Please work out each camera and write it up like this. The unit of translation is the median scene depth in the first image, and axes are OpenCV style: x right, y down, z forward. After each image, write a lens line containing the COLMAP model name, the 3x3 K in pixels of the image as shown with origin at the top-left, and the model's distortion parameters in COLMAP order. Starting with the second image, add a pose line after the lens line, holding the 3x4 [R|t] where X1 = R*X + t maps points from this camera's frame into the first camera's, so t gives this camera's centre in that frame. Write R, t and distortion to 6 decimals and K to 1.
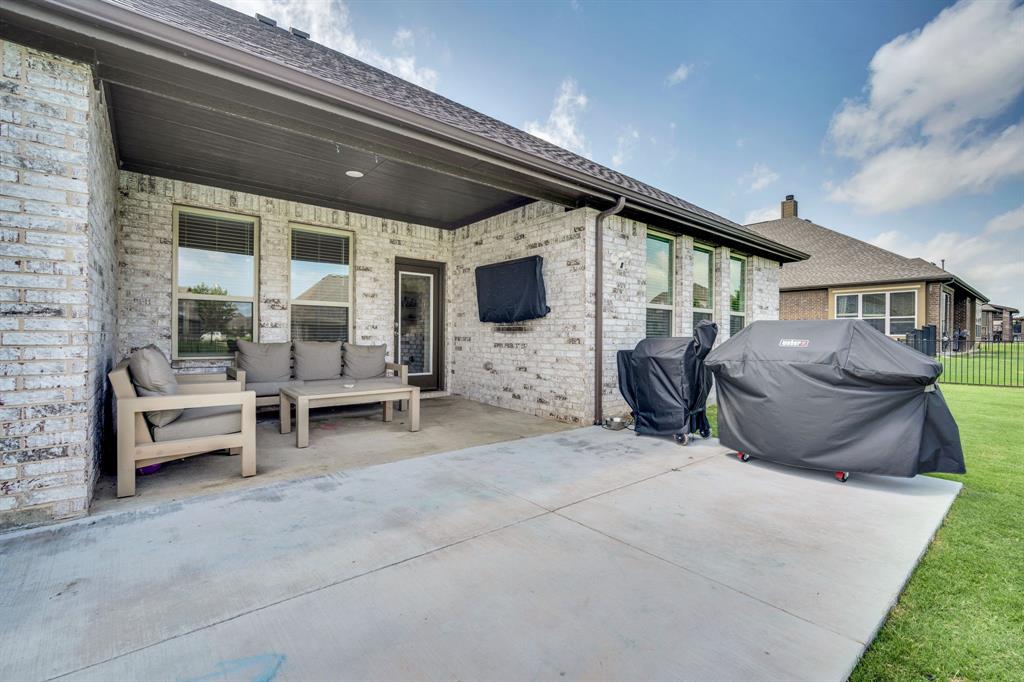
lens RADIAL K [[445.8, 0, 512.0], [0, 445.8, 341.0], [0, 0, 1]] dist [-0.010596, -0.000489]
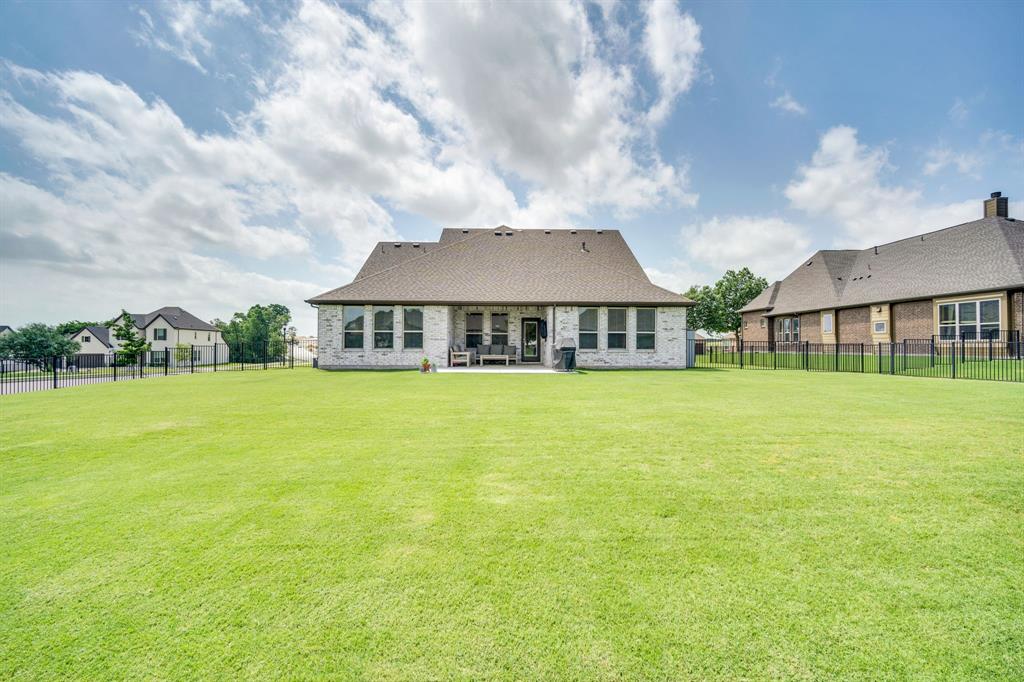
lens RADIAL K [[445.8, 0, 512.0], [0, 445.8, 341.0], [0, 0, 1]] dist [-0.010596, -0.000489]
pose [[0.777409, -0.006540, -0.628961, 0.657479], [-0.003661, 0.999882, -0.014922, 0.009616], [0.628985, 0.013903, 0.777293, -0.591879]]
